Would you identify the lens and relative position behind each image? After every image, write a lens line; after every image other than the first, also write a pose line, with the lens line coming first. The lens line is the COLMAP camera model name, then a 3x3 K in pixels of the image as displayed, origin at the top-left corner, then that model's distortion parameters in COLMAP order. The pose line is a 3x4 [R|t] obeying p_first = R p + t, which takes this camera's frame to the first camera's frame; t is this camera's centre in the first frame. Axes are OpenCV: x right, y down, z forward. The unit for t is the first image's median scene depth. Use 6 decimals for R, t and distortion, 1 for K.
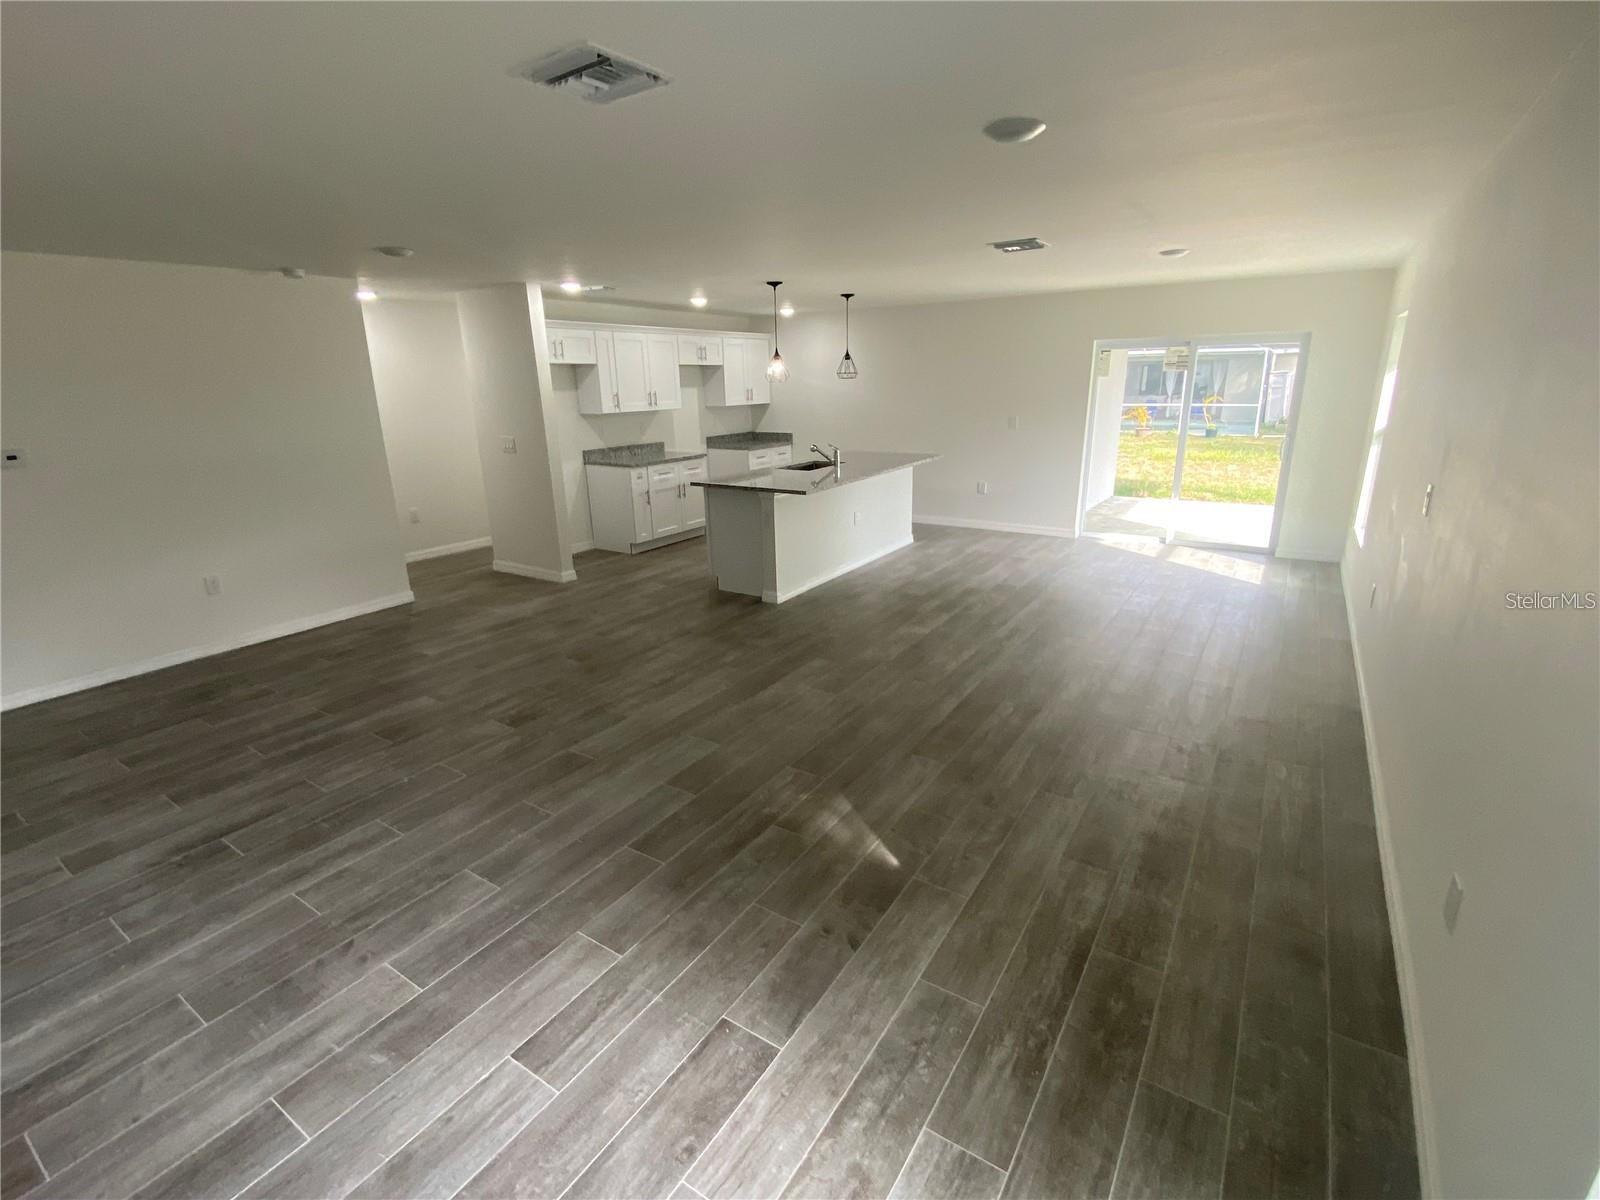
lens RADIAL K [[739.8, 0, 800.0], [0, 739.8, 600.0], [0, 0, 1]] dist [0.012314, -0.000267]
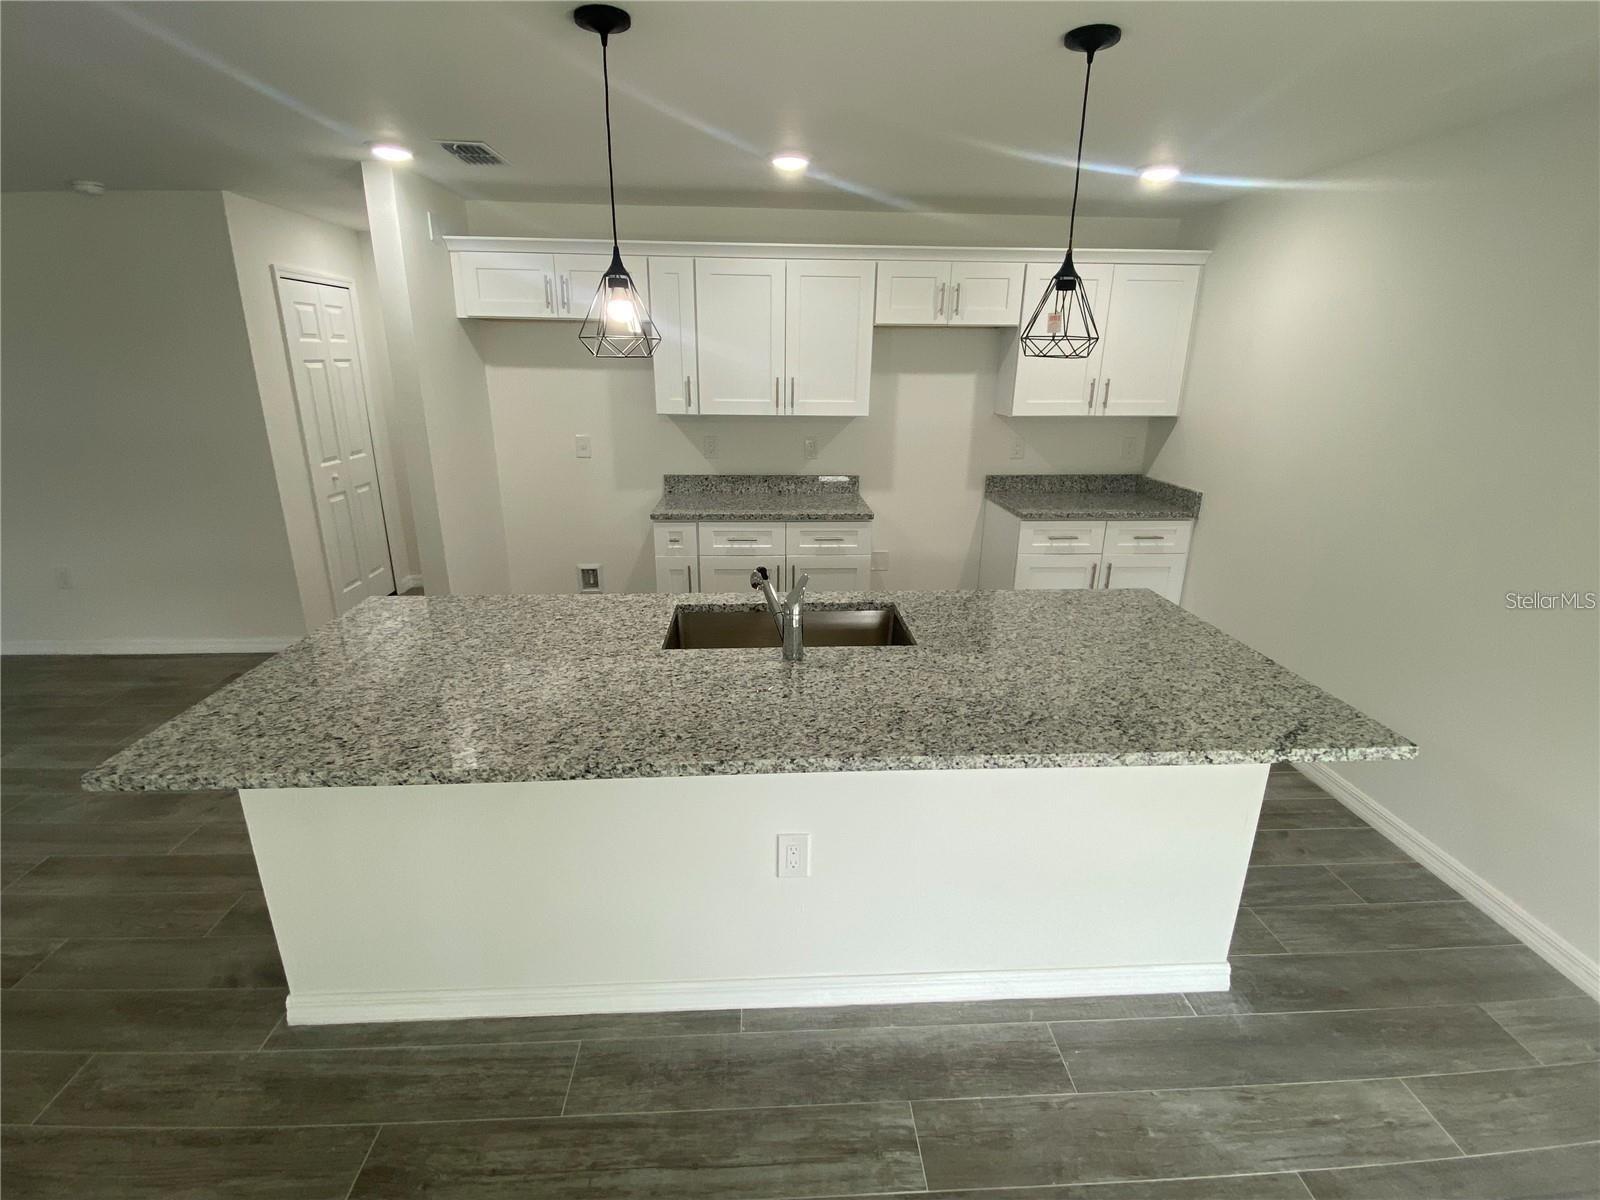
lens RADIAL K [[739.8, 0, 800.0], [0, 739.8, 600.0], [0, 0, 1]] dist [0.012314, -0.000267]
pose [[0.579641, 0.270074, -0.768815, 0.238105], [-0.250223, 0.956888, 0.147488, -0.214965], [0.775503, 0.106885, 0.622230, 0.714381]]
